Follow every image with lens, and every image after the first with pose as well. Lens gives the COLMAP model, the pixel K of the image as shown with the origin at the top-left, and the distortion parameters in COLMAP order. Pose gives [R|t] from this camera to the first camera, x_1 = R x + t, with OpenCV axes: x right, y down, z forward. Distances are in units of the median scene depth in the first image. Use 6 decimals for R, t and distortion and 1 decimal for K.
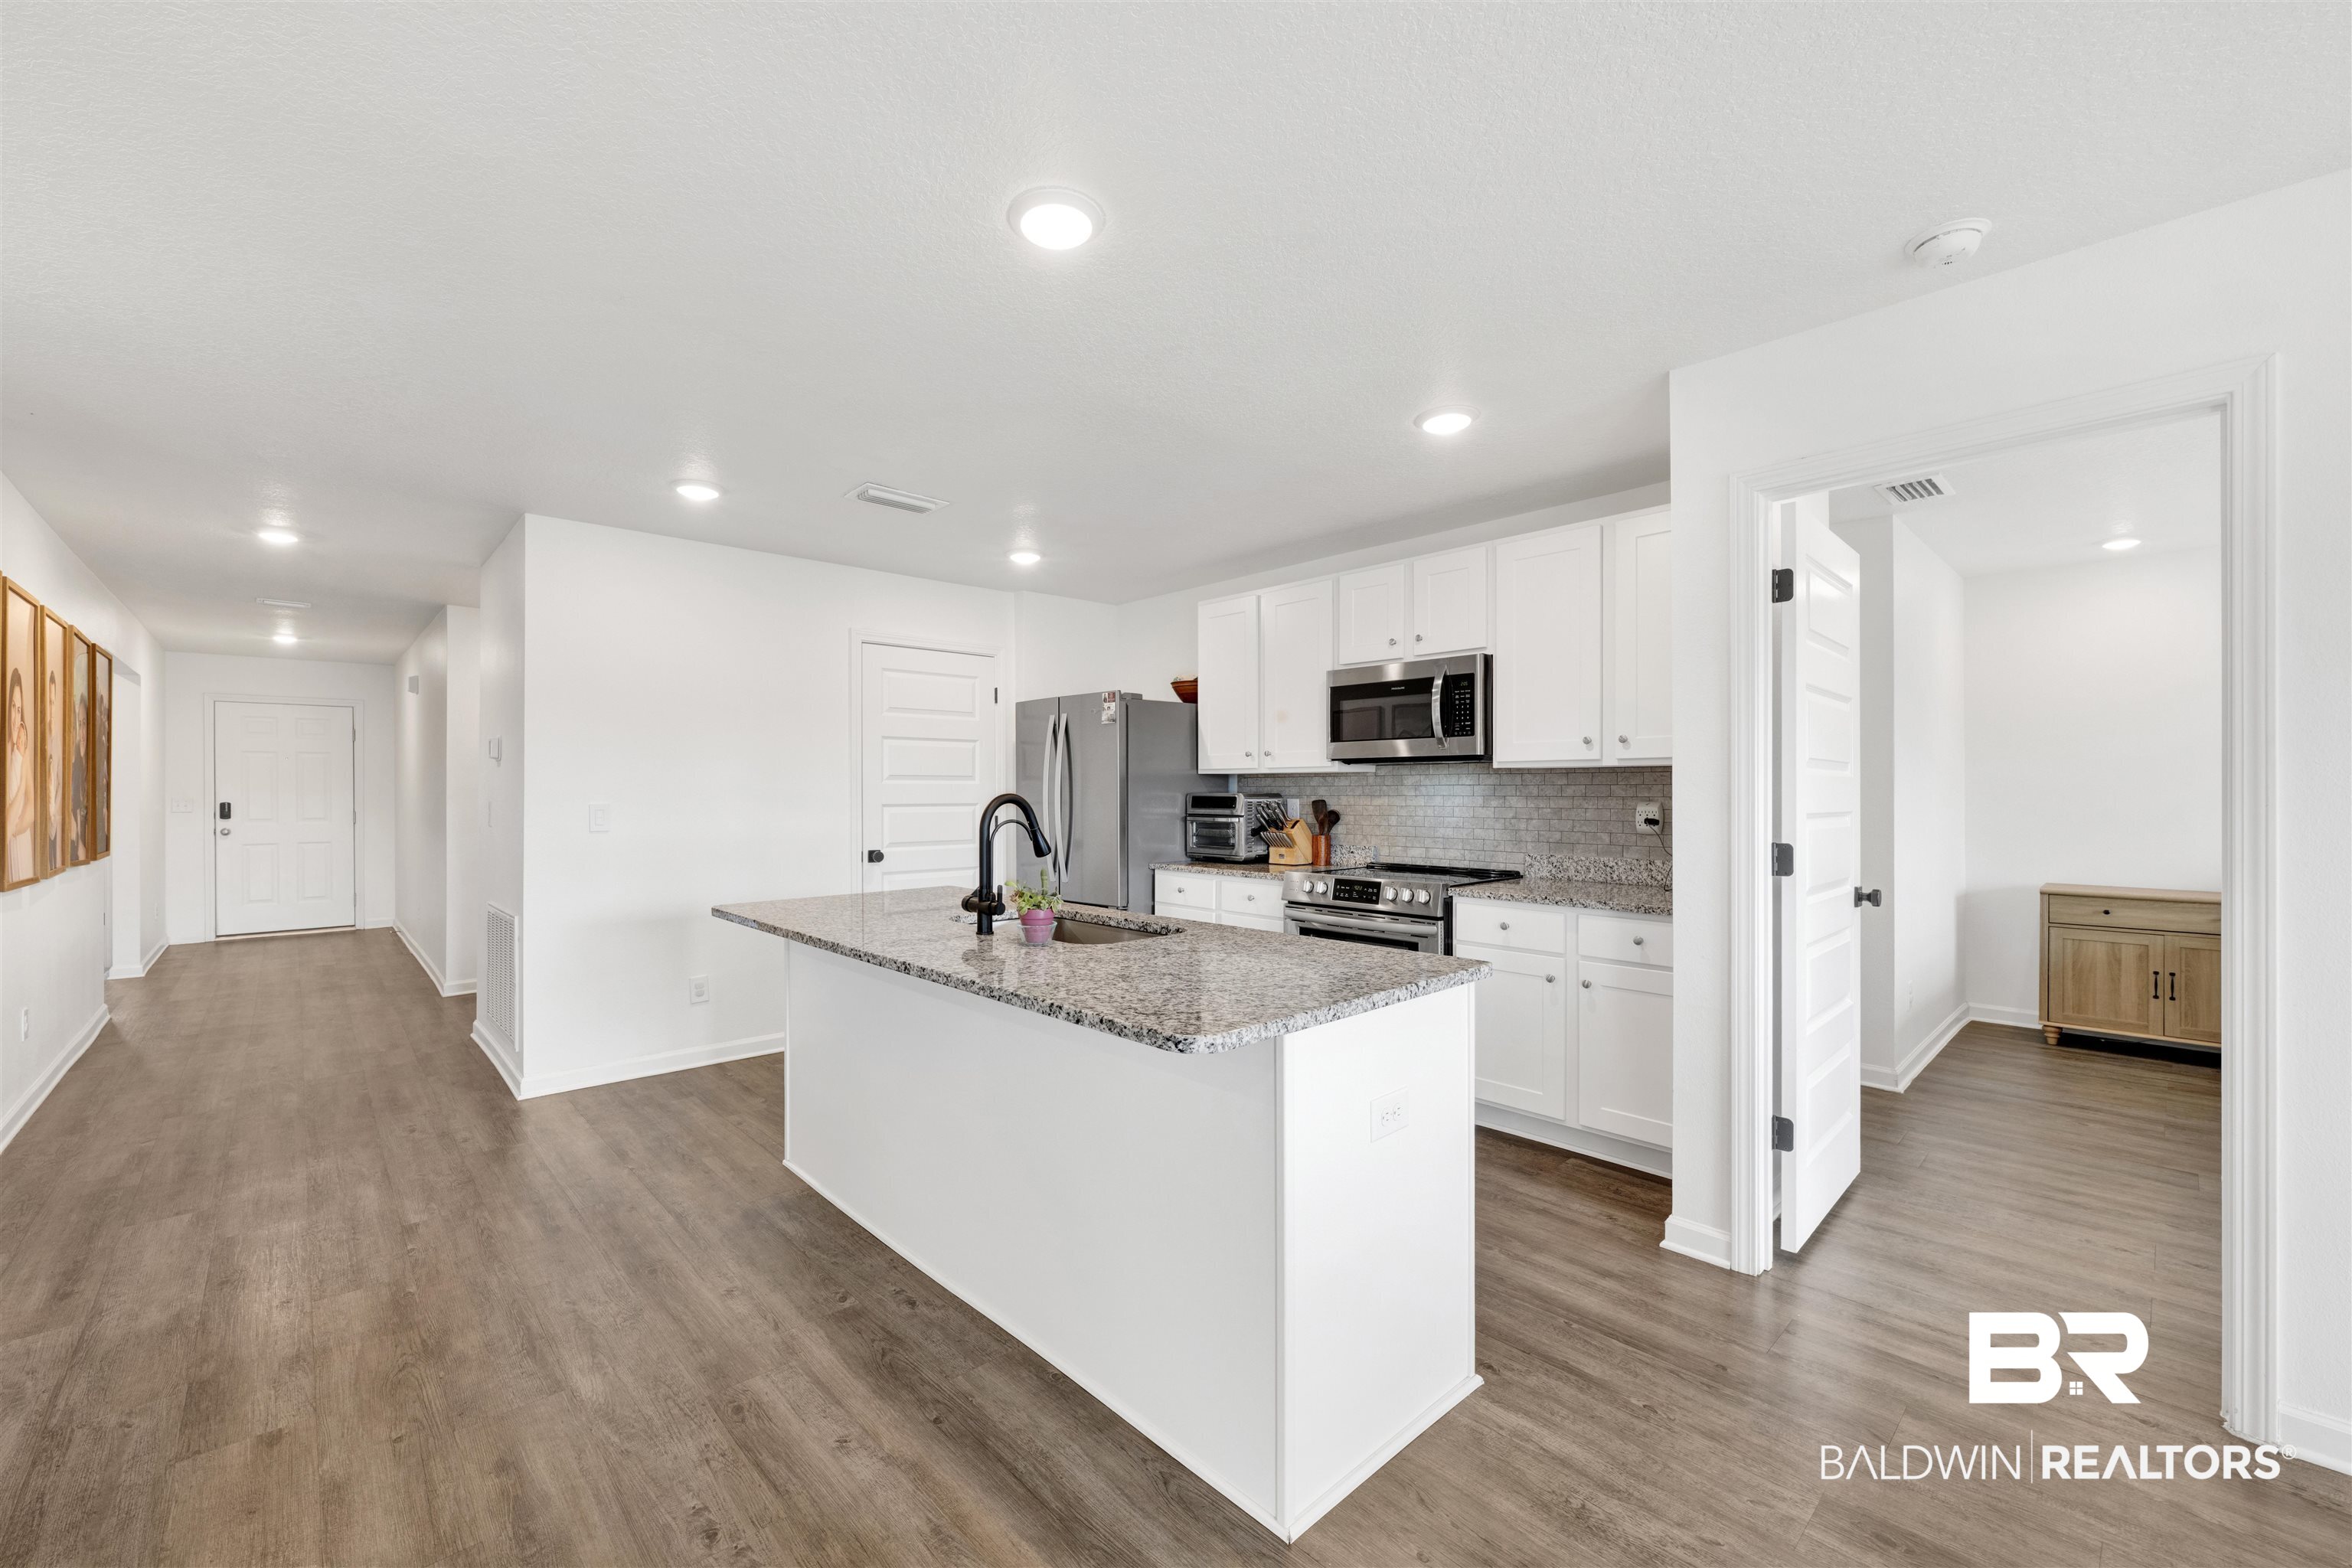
lens RADIAL K [[935.7, 0, 1164.3], [0, 935.7, 787.0], [0, 0, 1]] dist [0.002381, 0.000506]
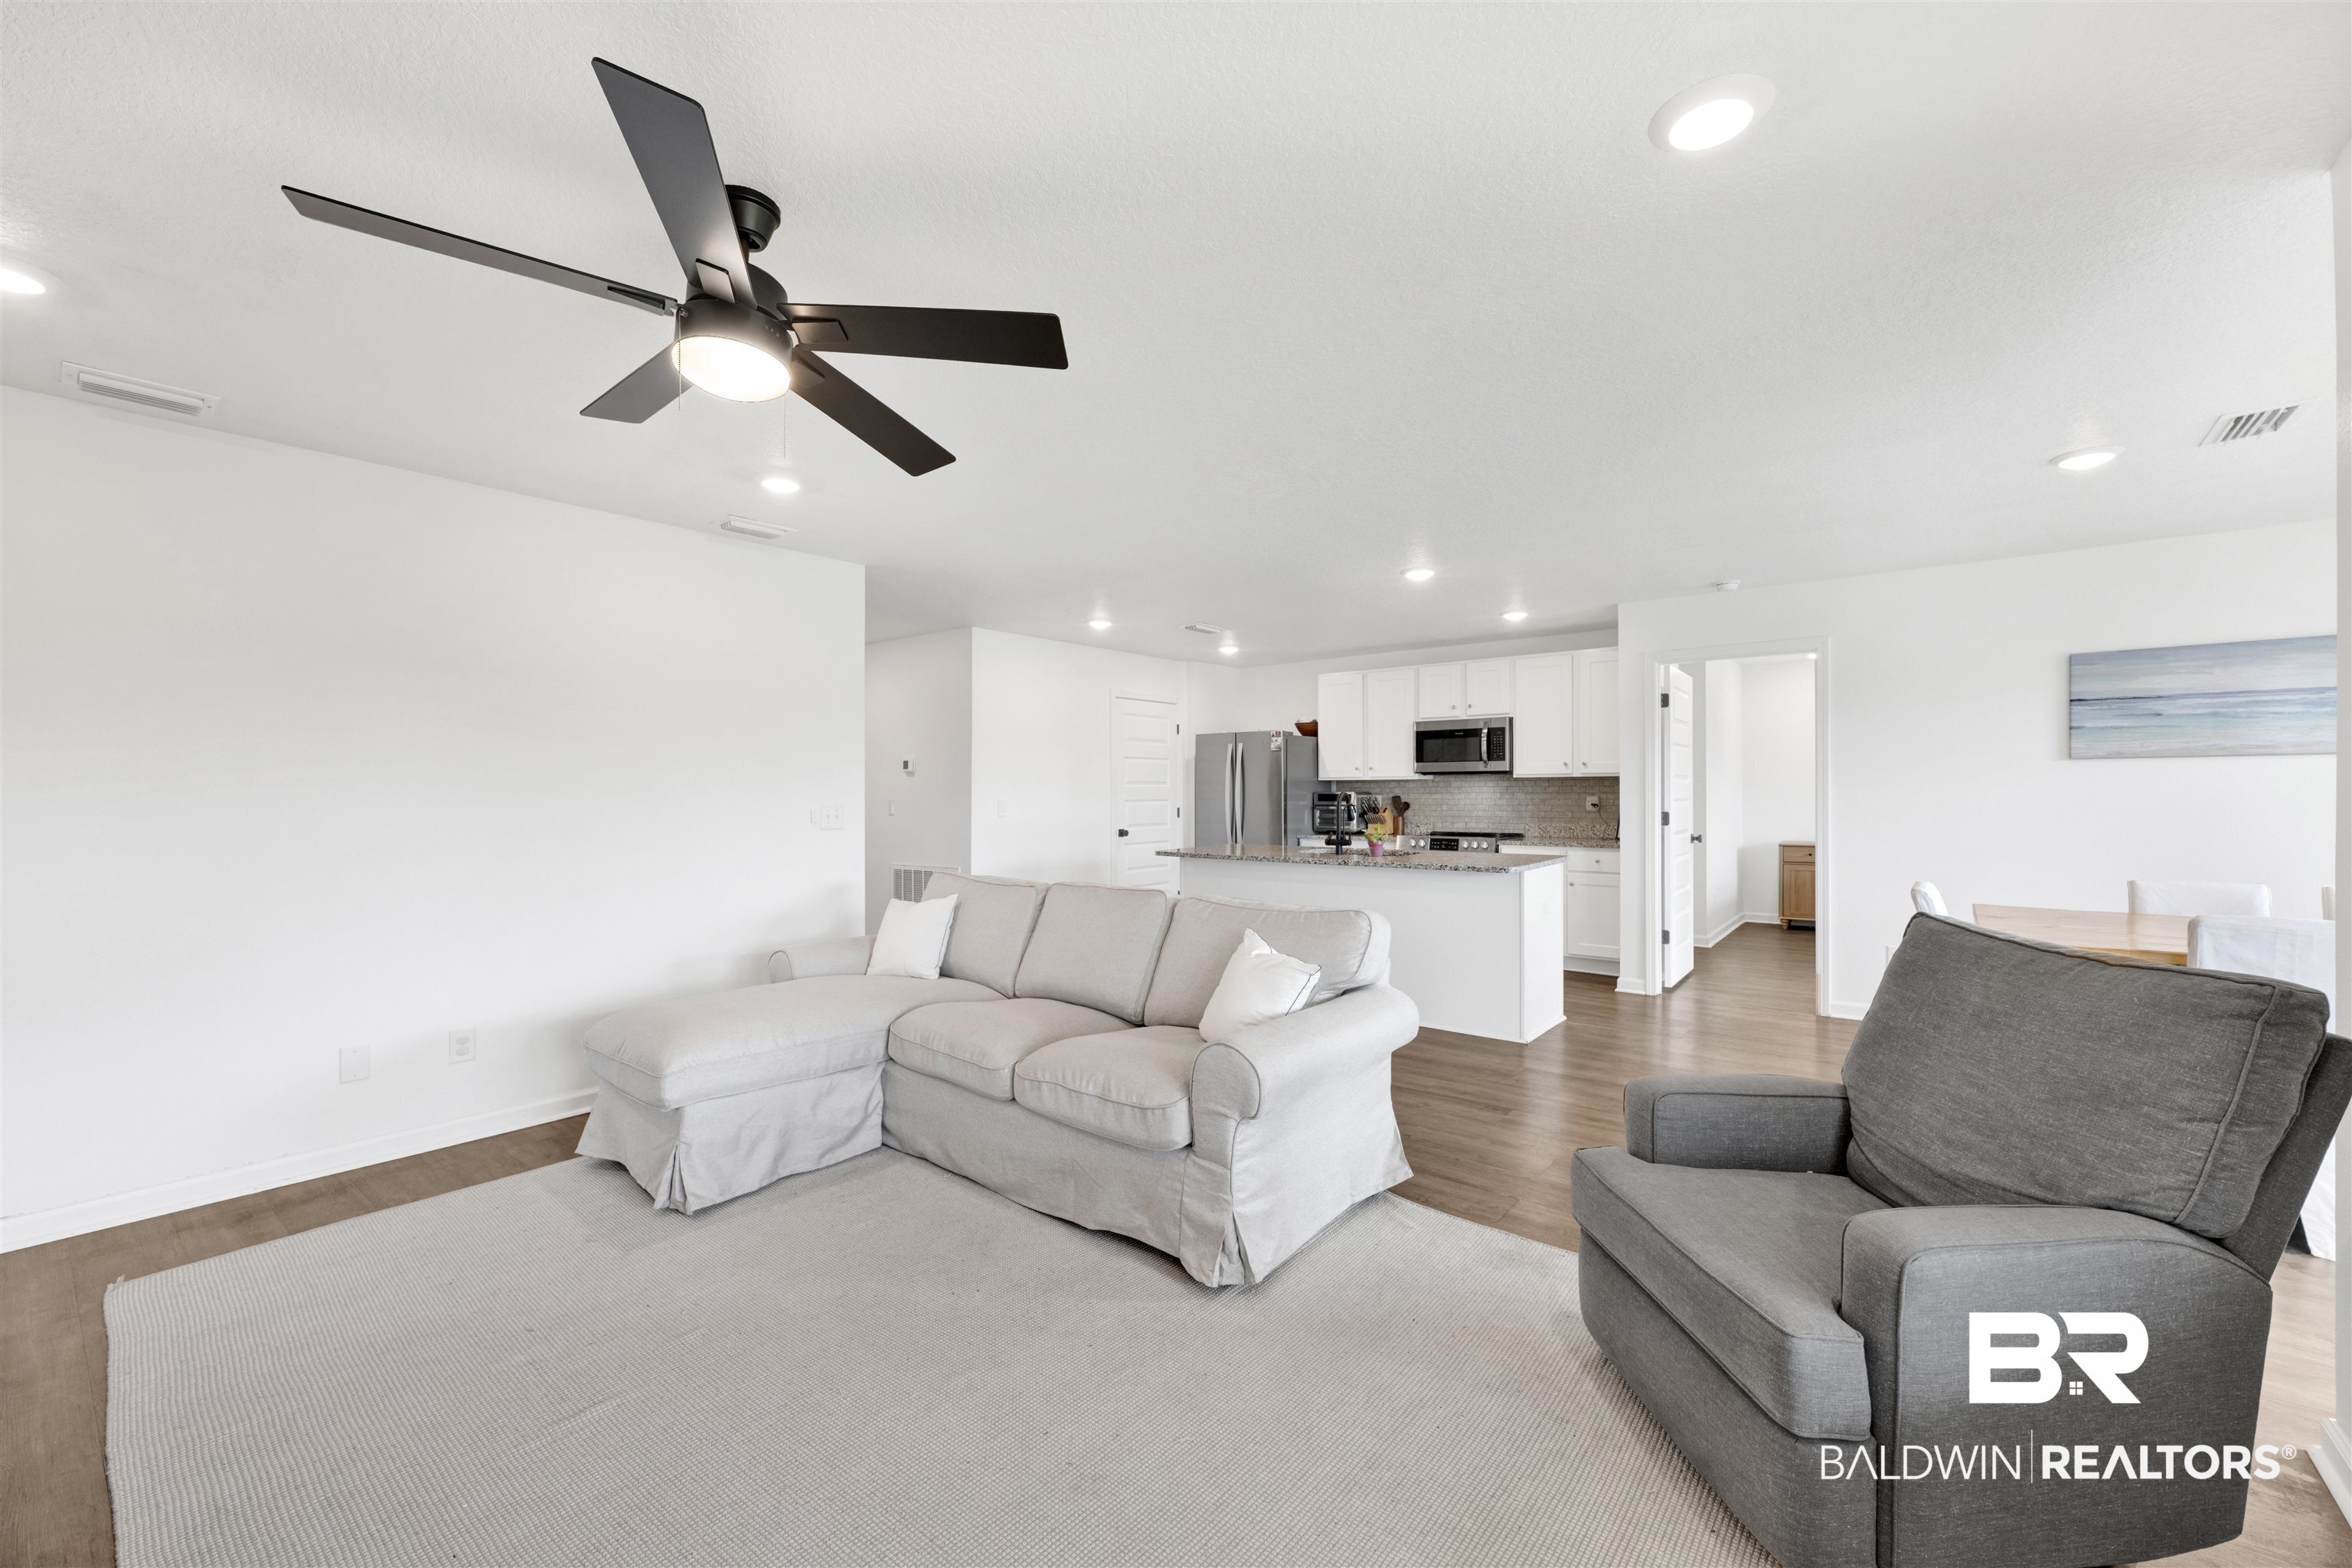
lens RADIAL K [[935.7, 0, 1164.3], [0, 935.7, 787.0], [0, 0, 1]] dist [0.002381, 0.000506]
pose [[0.989458, -0.004007, 0.144766, -0.552725], [0.004090, 0.999992, -0.000272, -0.003372], [-0.144763, 0.000861, 0.989466, -0.682844]]
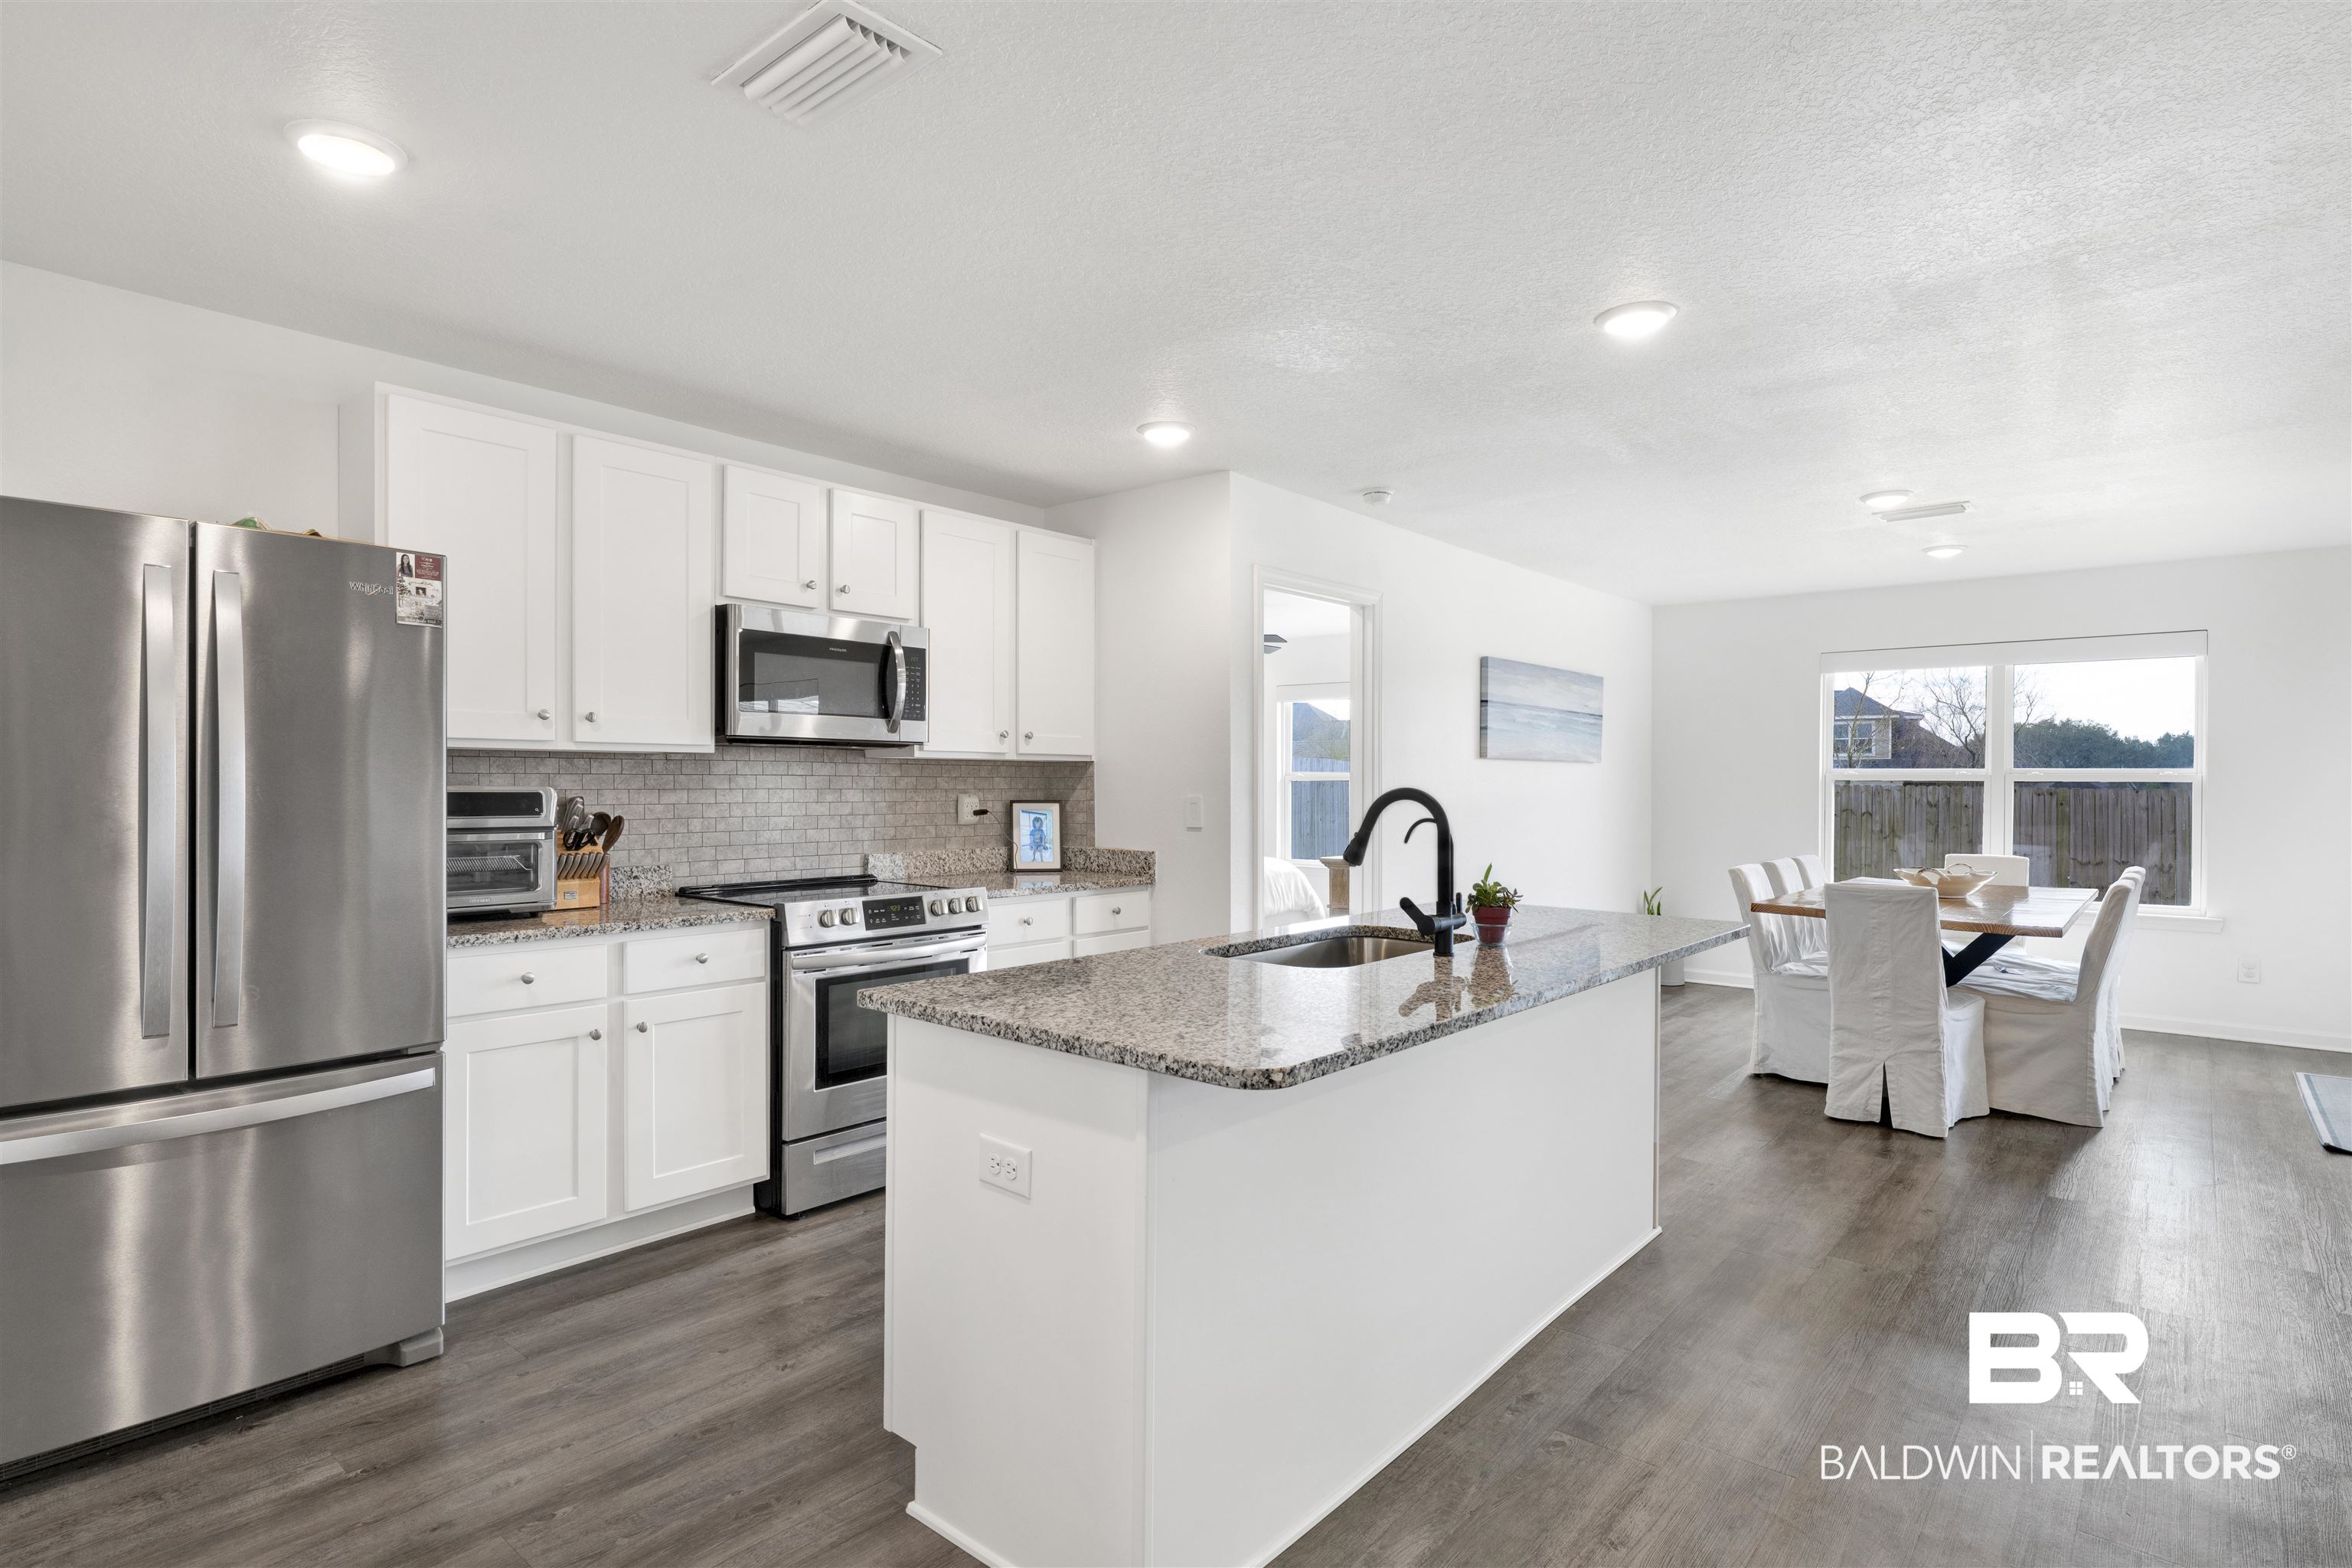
lens RADIAL K [[1189.1, 0, 1176.0], [0, 1189.1, 784.0], [0, 0, 1]] dist [0.035594, 0.000016]
pose [[-0.110792, 0.000360, 0.993844, -0.715968], [-0.007584, 0.999971, -0.001207, 0.004104], [-0.993815, -0.007671, -0.110786, 0.789193]]
